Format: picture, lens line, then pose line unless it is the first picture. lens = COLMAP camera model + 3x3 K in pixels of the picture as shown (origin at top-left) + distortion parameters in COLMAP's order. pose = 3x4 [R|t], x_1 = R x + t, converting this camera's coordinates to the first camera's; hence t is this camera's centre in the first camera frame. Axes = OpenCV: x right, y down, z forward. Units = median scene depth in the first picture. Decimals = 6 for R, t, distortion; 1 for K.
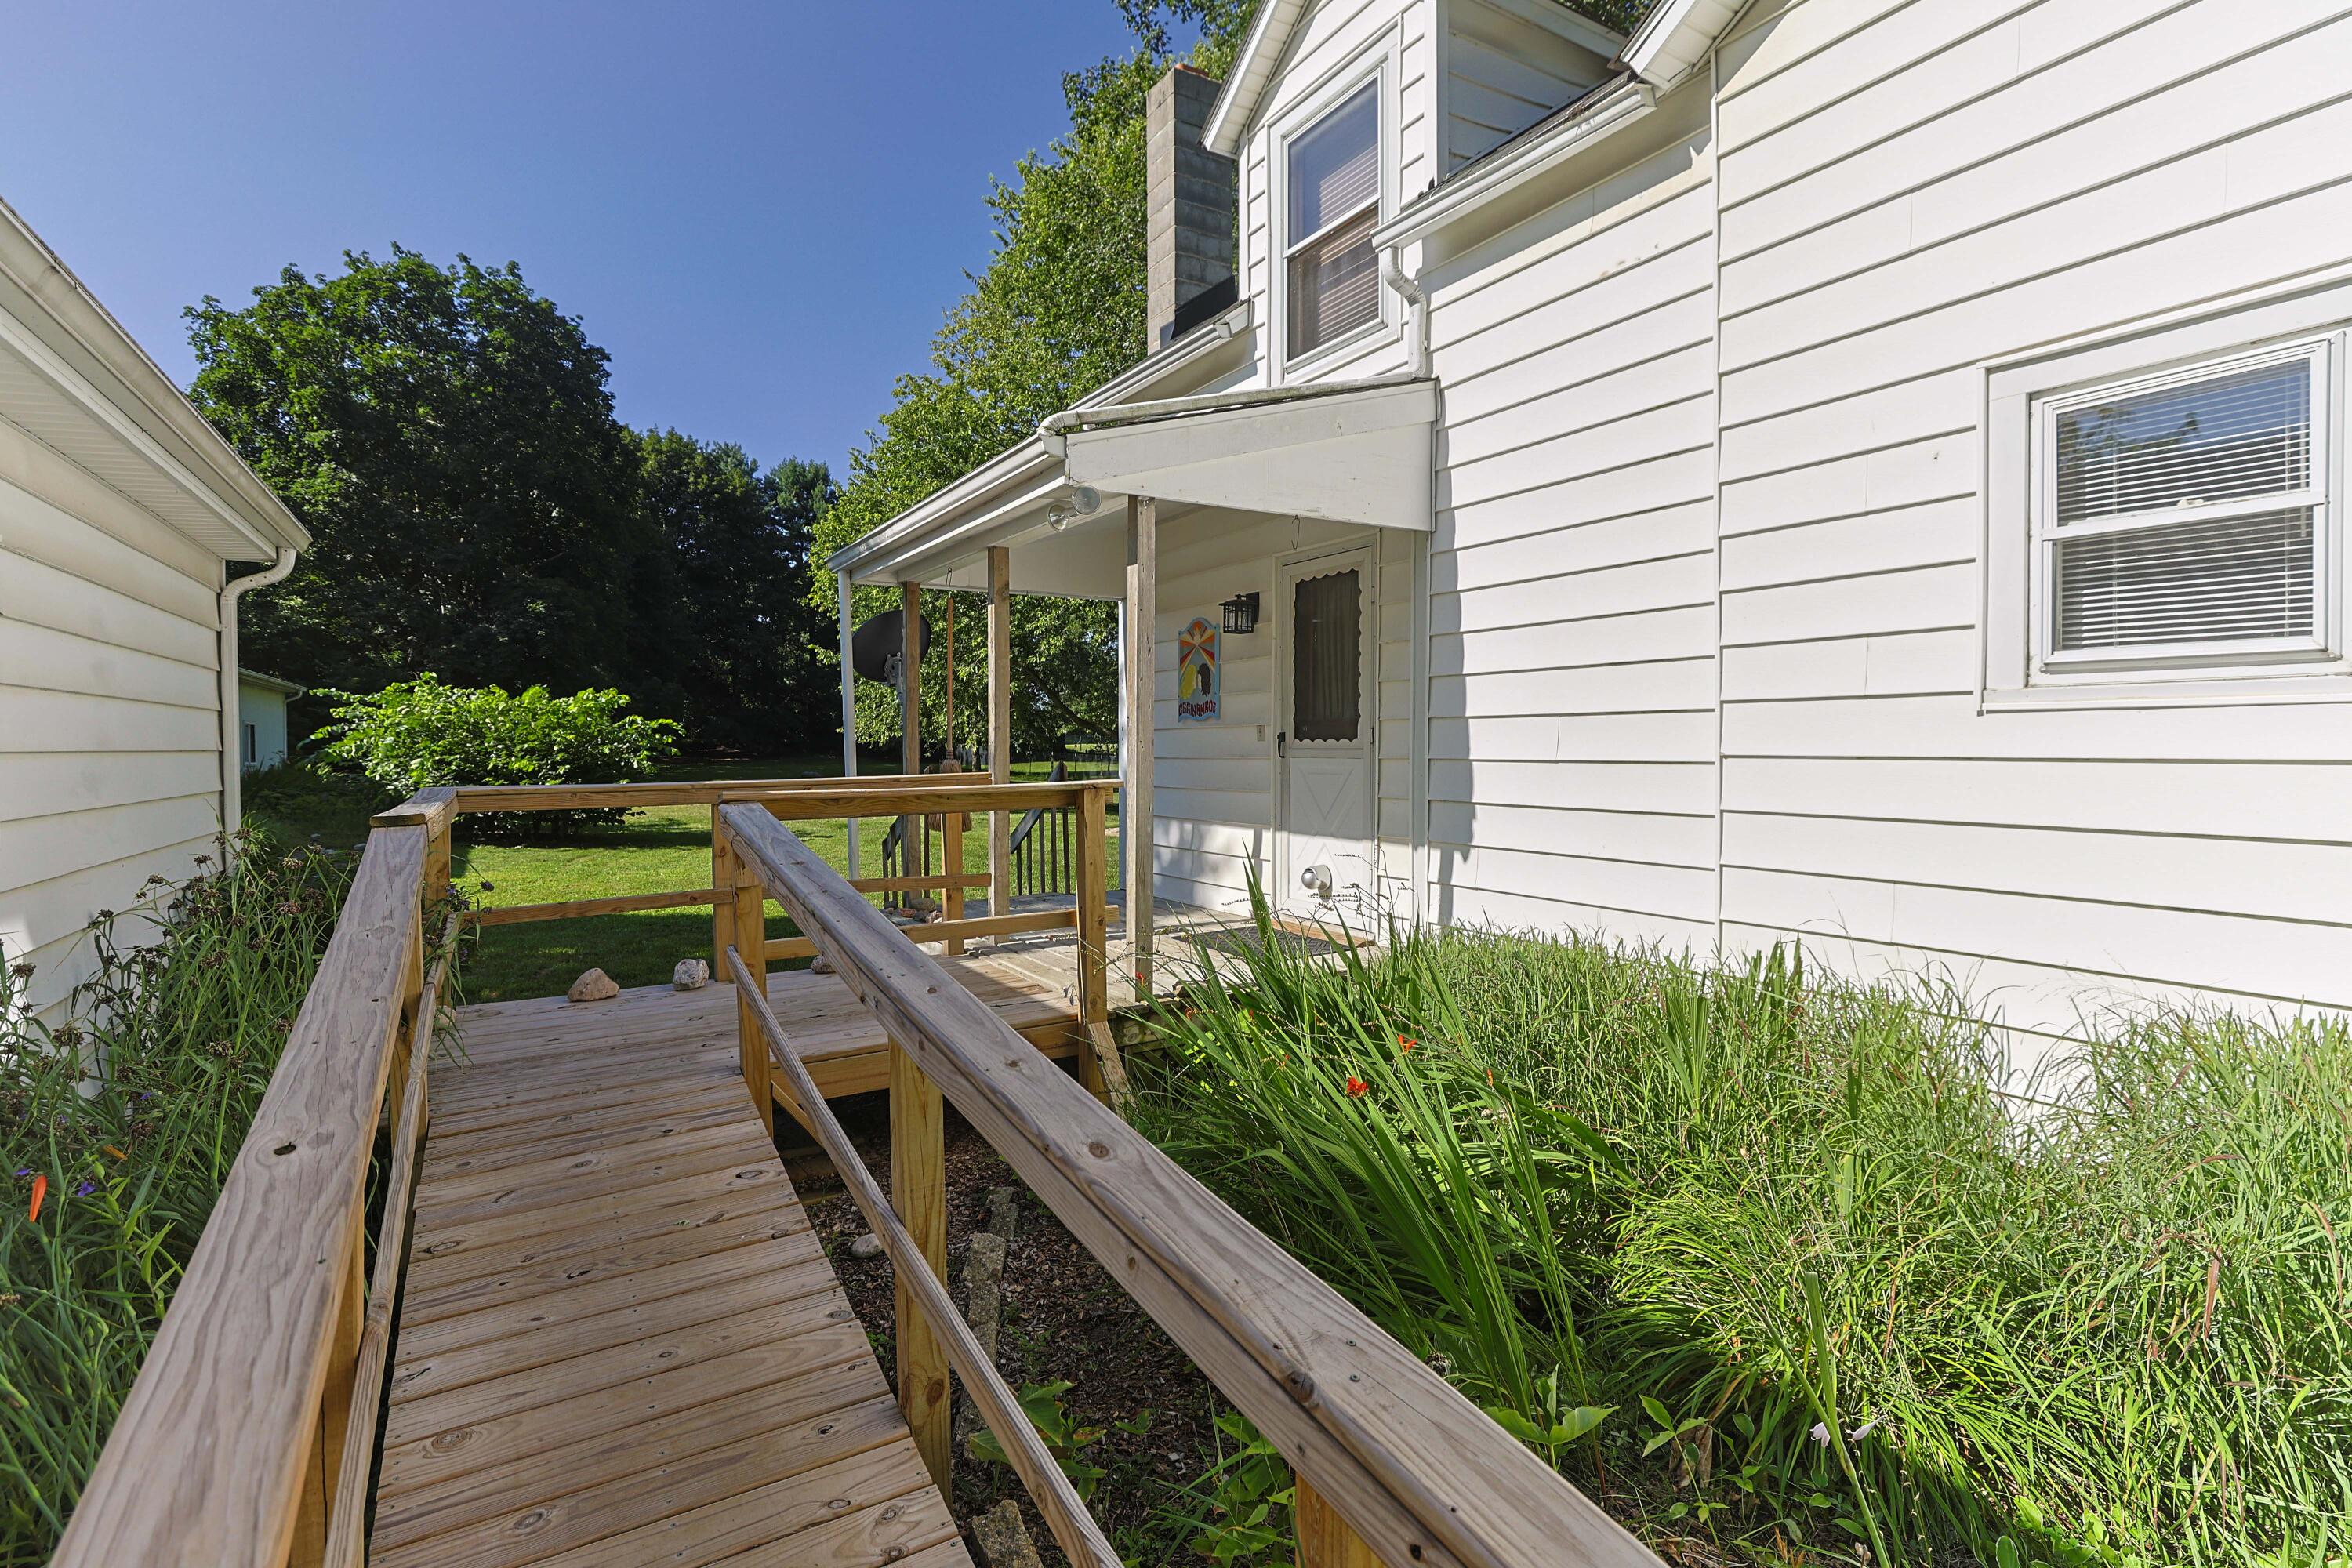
lens RADIAL K [[1136.9, 0, 1184.2], [0, 1136.9, 758.7], [0, 0, 1]] dist [-0.021117, 0.012683]
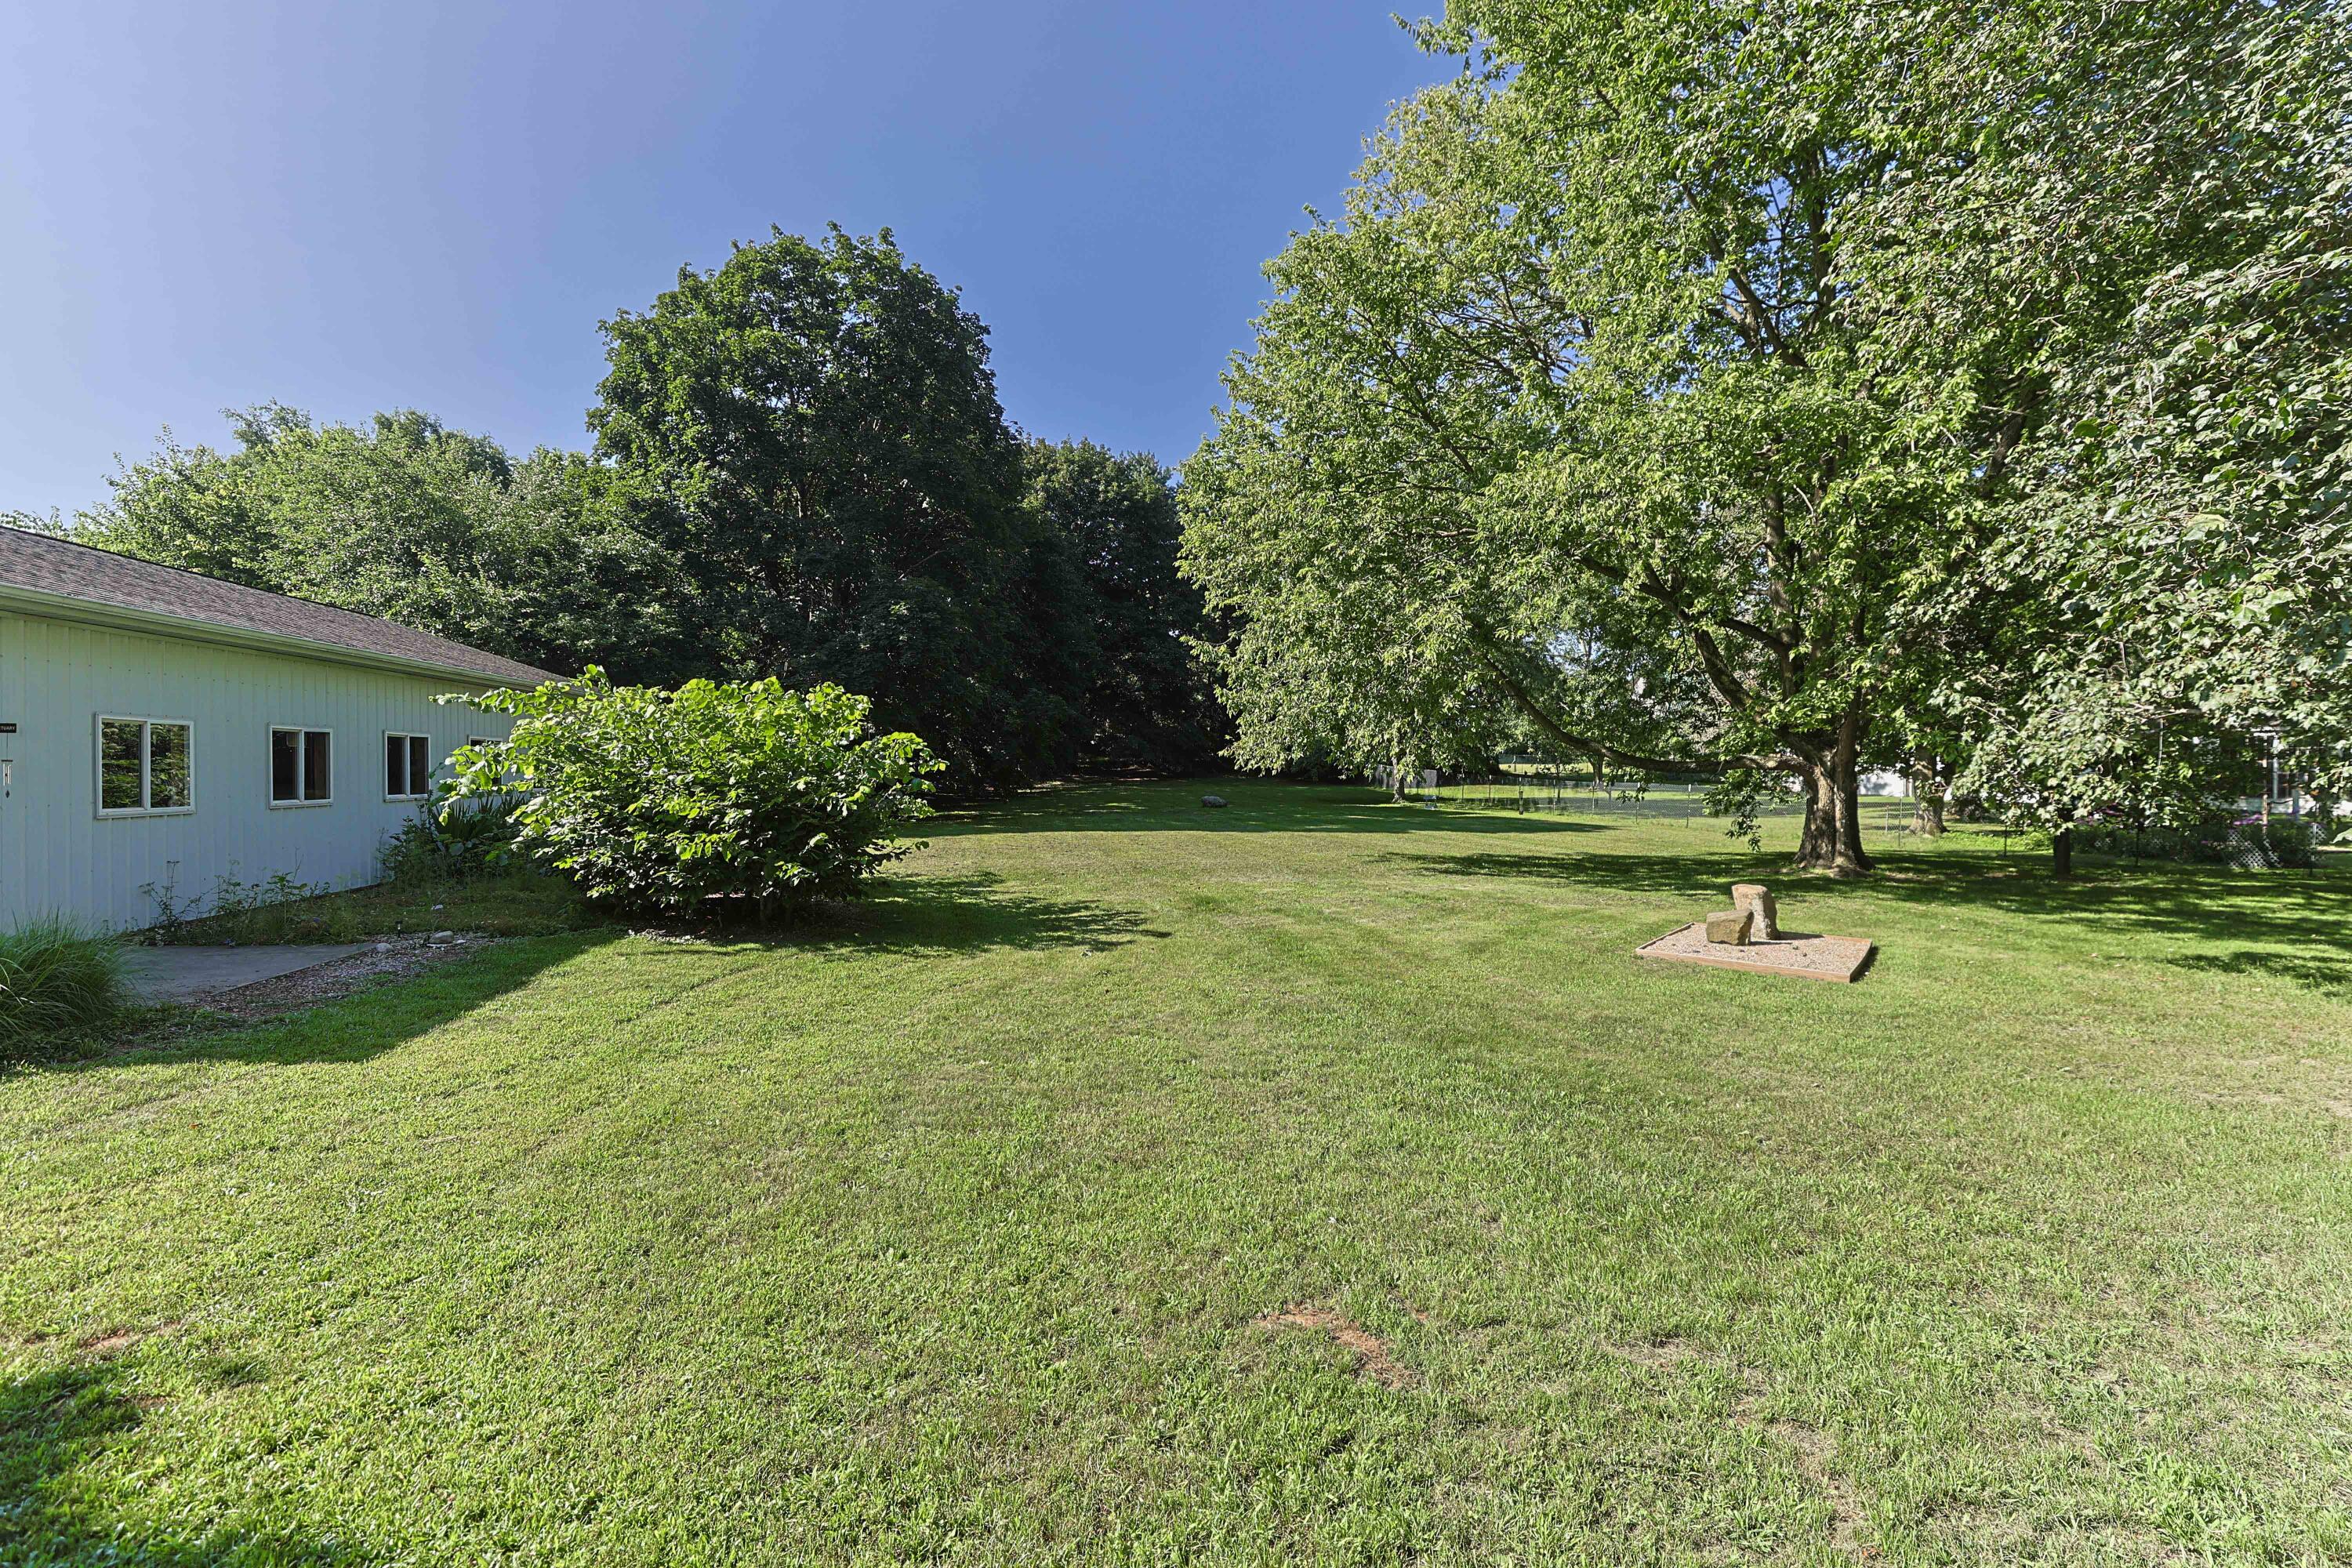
lens RADIAL K [[1136.9, 0, 1197.5], [0, 1136.9, 766.0], [0, 0, 1]] dist [-0.021117, 0.012683]
pose [[0.938789, 0.002960, -0.344479, -0.056731], [-0.006224, 0.999946, -0.008371, -0.007492], [0.344435, 0.010003, 0.938757, 0.267481]]
